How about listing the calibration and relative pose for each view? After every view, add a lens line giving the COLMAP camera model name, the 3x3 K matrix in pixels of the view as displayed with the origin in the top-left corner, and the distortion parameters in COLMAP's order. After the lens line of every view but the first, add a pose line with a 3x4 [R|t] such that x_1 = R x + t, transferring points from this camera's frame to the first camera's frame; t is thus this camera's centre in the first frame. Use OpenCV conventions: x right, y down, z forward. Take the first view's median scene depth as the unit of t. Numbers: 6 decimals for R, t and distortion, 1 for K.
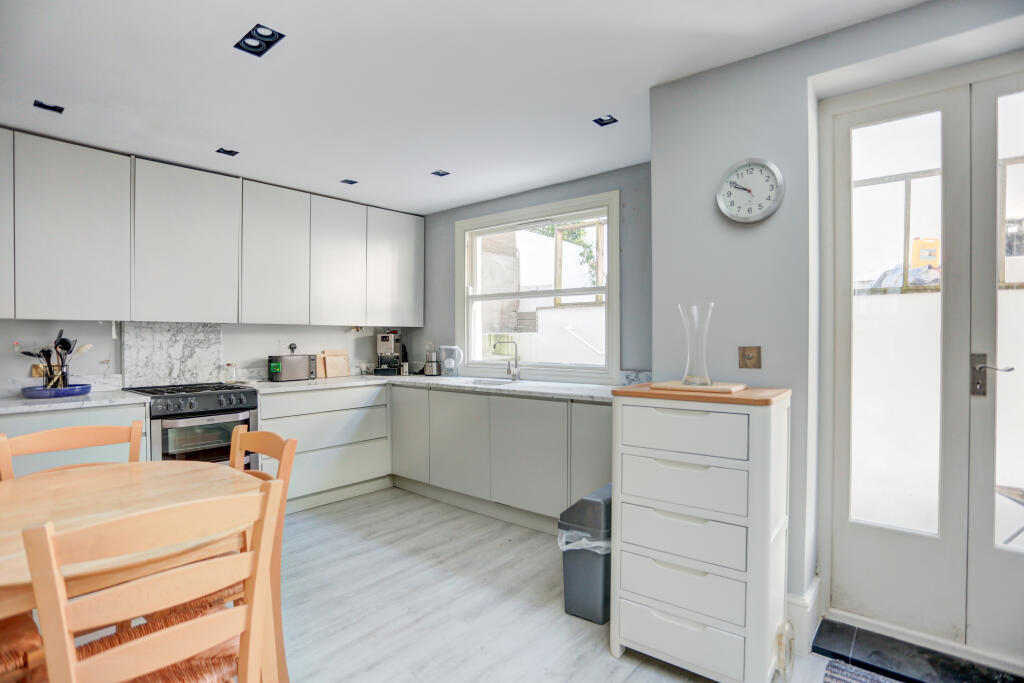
lens RADIAL K [[530.4, 0, 492.7], [0, 530.4, 340.0], [0, 0, 1]] dist [-0.002240, 0.000170]
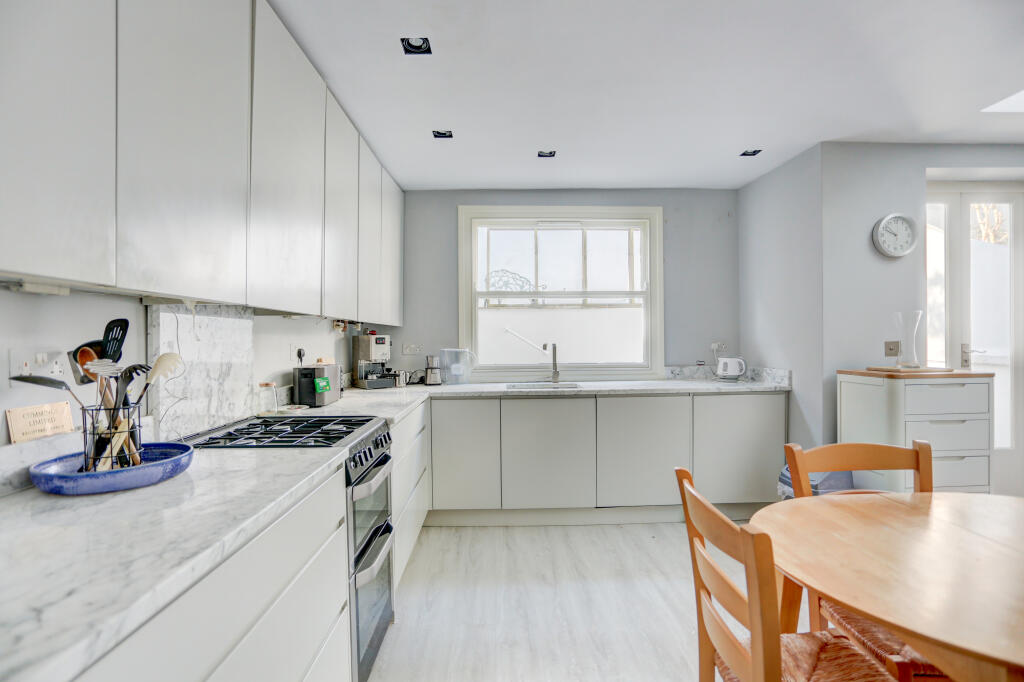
lens RADIAL K [[515.1, 0, 512.0], [0, 515.1, 341.0], [0, 0, 1]] dist [-0.055258, 0.032536]
pose [[0.733871, -0.007509, 0.679247, -0.655872], [0.010750, 0.999942, -0.000559, 0.000236], [-0.679204, 0.007712, 0.733909, 0.370060]]
